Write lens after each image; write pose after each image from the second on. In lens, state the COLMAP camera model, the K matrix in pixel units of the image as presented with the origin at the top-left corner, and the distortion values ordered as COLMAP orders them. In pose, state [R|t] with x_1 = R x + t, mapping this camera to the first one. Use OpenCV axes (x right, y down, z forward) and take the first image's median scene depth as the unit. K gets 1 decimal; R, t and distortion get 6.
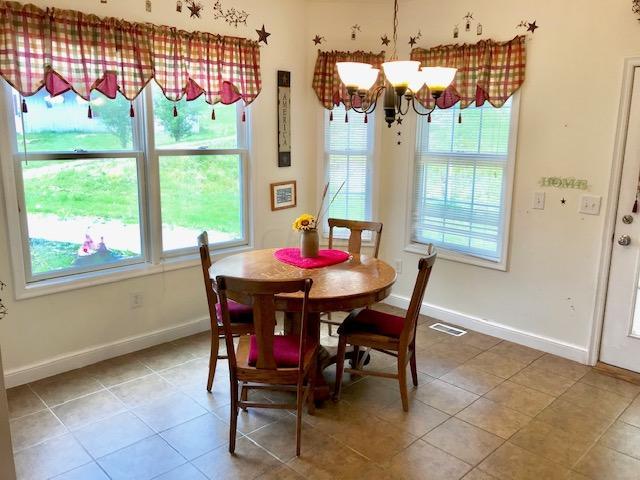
lens RADIAL K [[528.0, 0, 321.2], [0, 528.0, 237.4], [0, 0, 1]] dist [0.031911, -0.032908]
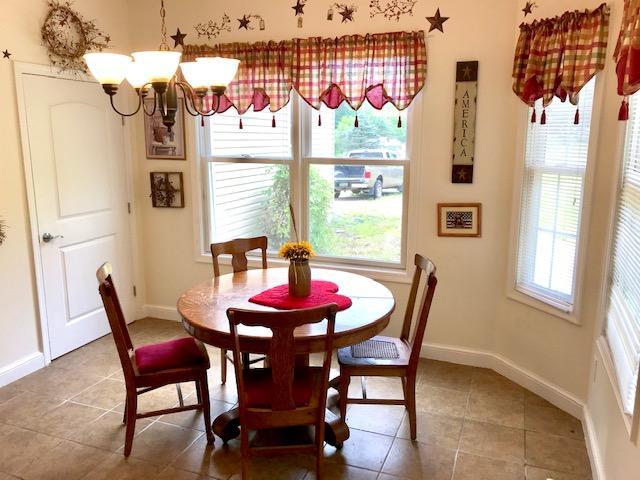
lens RADIAL K [[549.3, 0, 301.2], [0, 549.3, 237.7], [0, 0, 1]] dist [0.006965, 0.009932]
pose [[0.416544, 0.161892, -0.894585, 0.774967], [-0.173208, 0.980125, 0.096721, -0.127043], [0.892463, 0.114660, 0.436306, 0.606745]]
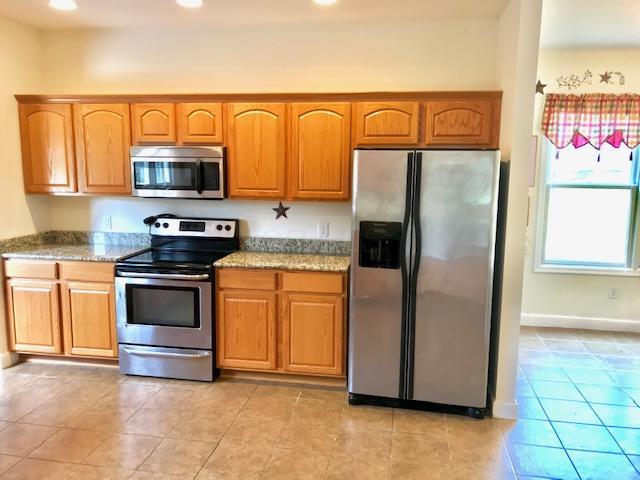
lens RADIAL K [[528.0, 0, 316.0], [0, 528.0, 243.1], [0, 0, 1]] dist [0.031911, -0.032908]
pose [[0.612386, 0.111124, -0.782710, 0.270879], [-0.154201, 0.987845, 0.019603, 0.093109], [0.775375, 0.108690, 0.622078, -0.516662]]
